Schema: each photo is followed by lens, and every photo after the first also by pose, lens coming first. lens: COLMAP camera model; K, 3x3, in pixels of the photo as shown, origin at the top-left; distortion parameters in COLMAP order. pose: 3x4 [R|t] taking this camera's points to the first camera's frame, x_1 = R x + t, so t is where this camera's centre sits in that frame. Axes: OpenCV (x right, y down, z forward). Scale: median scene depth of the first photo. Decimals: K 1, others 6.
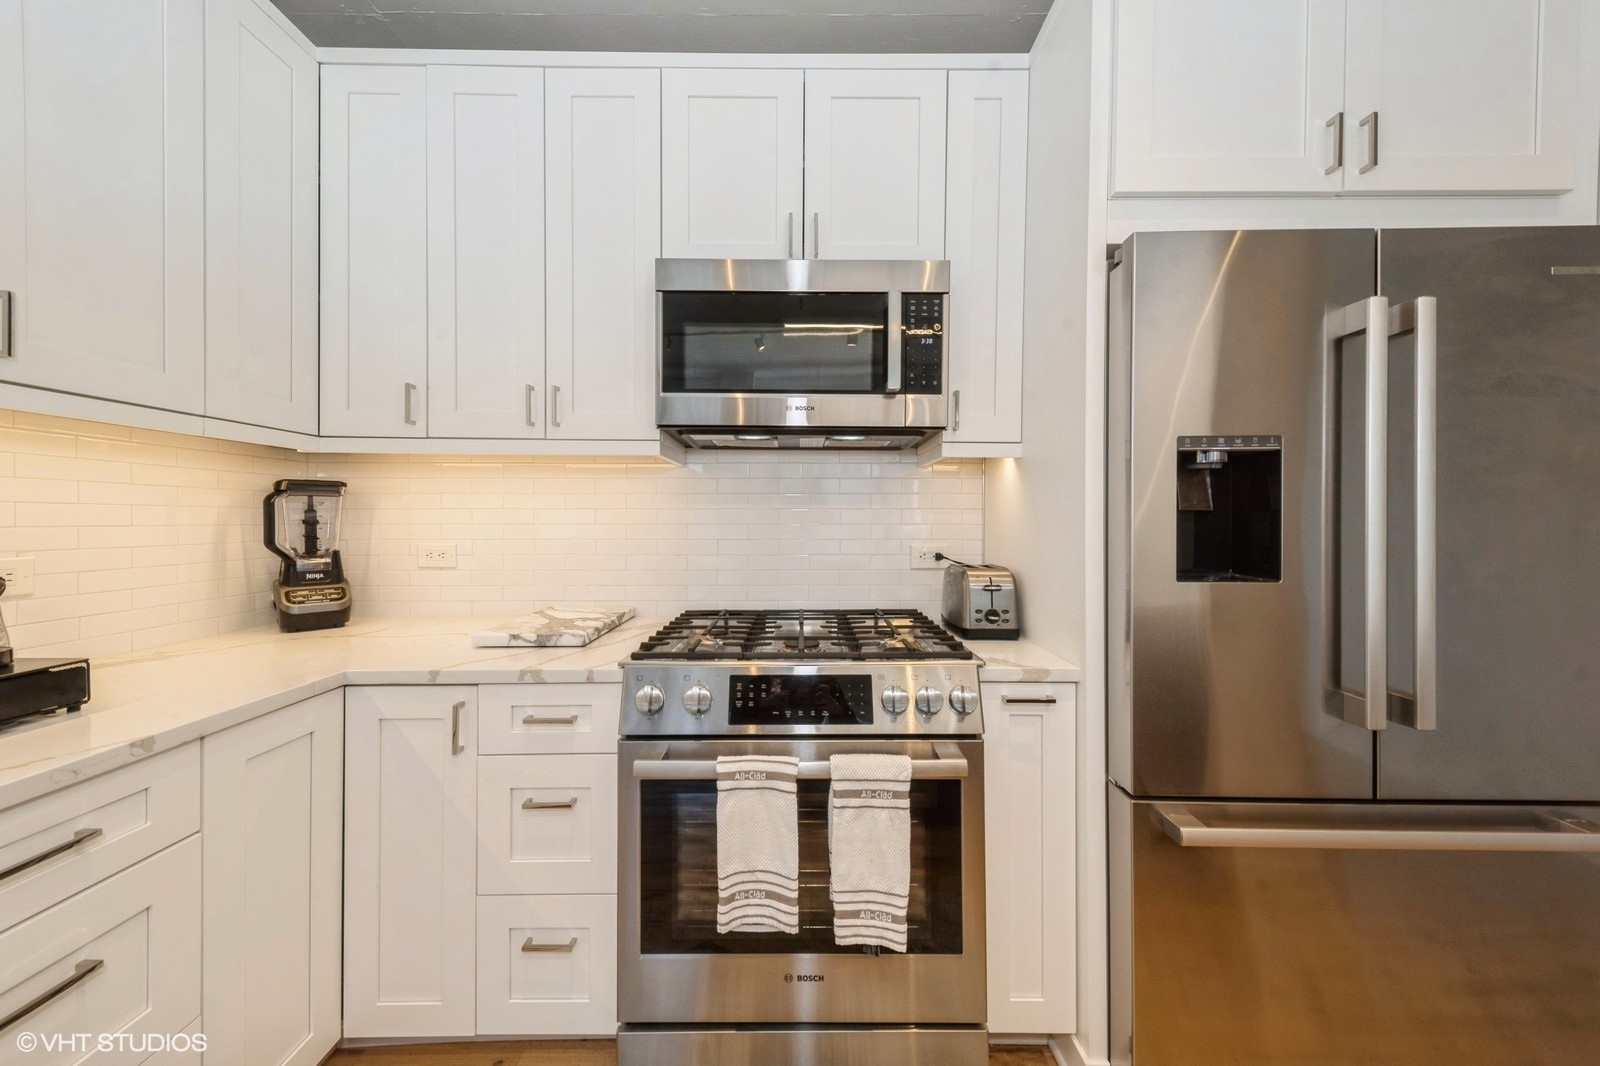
lens RADIAL K [[567.4, 0, 800.1], [0, 567.4, 522.8], [0, 0, 1]] dist [0.018111, -0.000002]
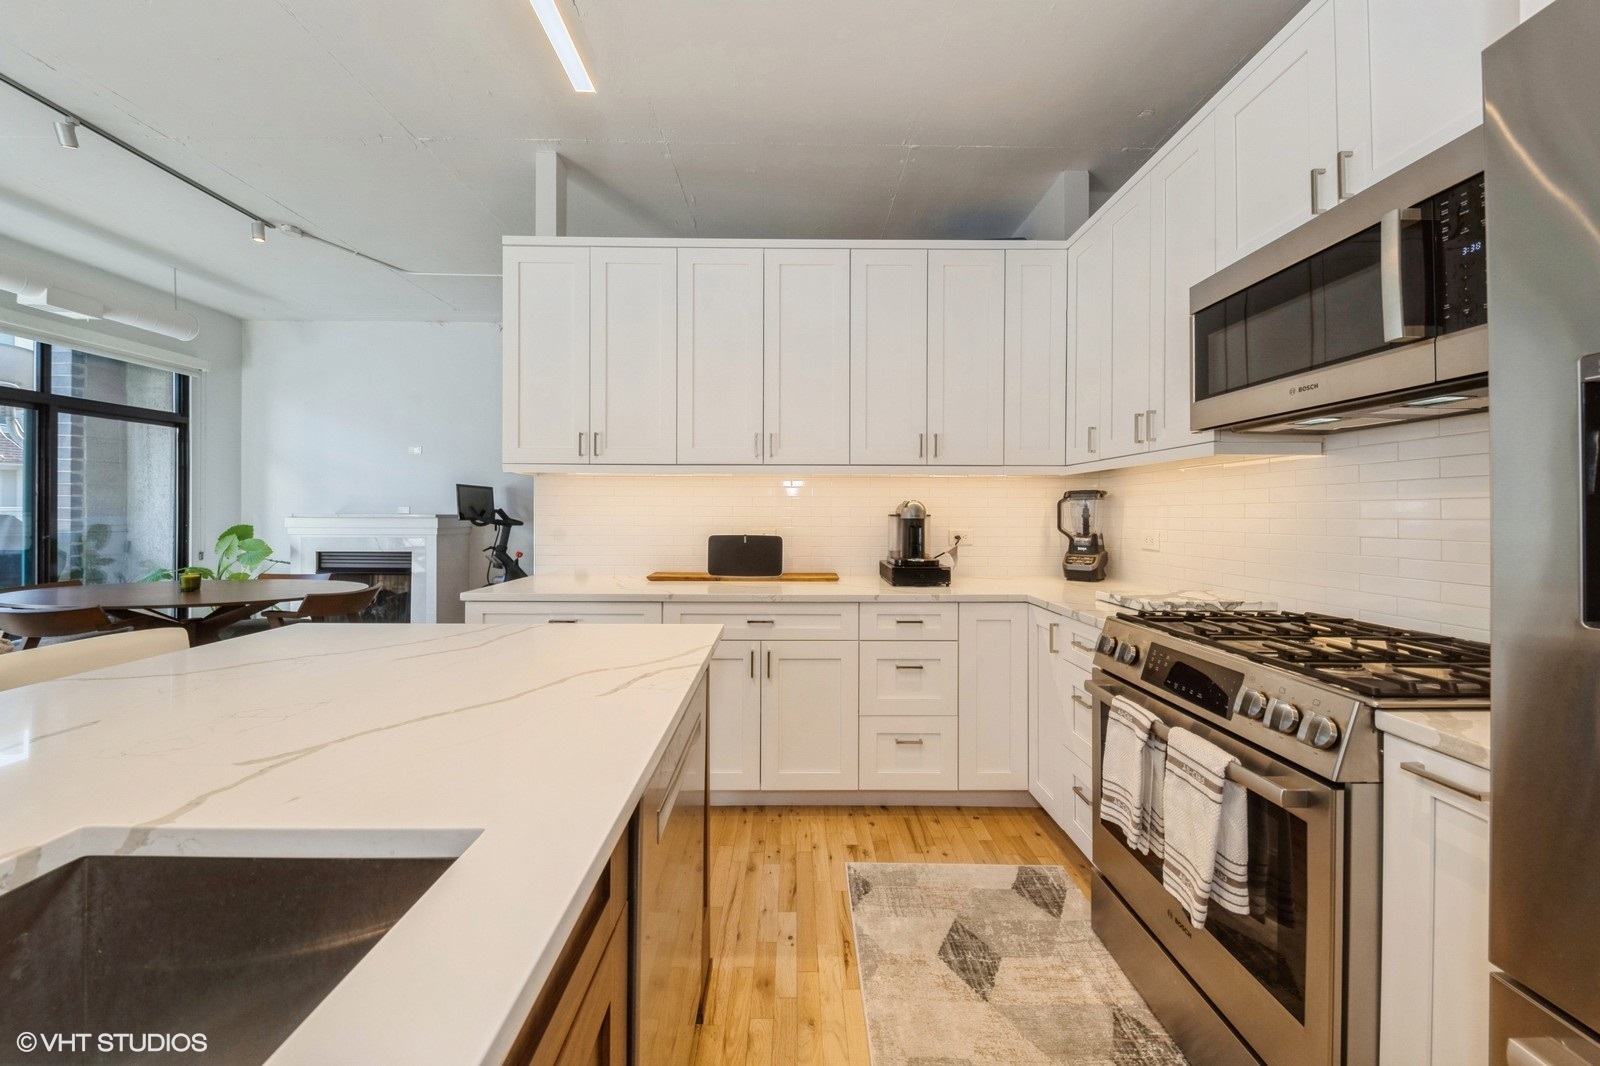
lens RADIAL K [[566.8, 0, 796.3], [0, 566.8, 515.8], [0, 0, 1]] dist [-0.000195, -0.000026]
pose [[0.007357, 0.000961, -0.999972, 0.887727], [-0.007394, 0.999972, 0.000907, 0.003381], [0.999946, 0.007387, 0.007364, 0.192363]]
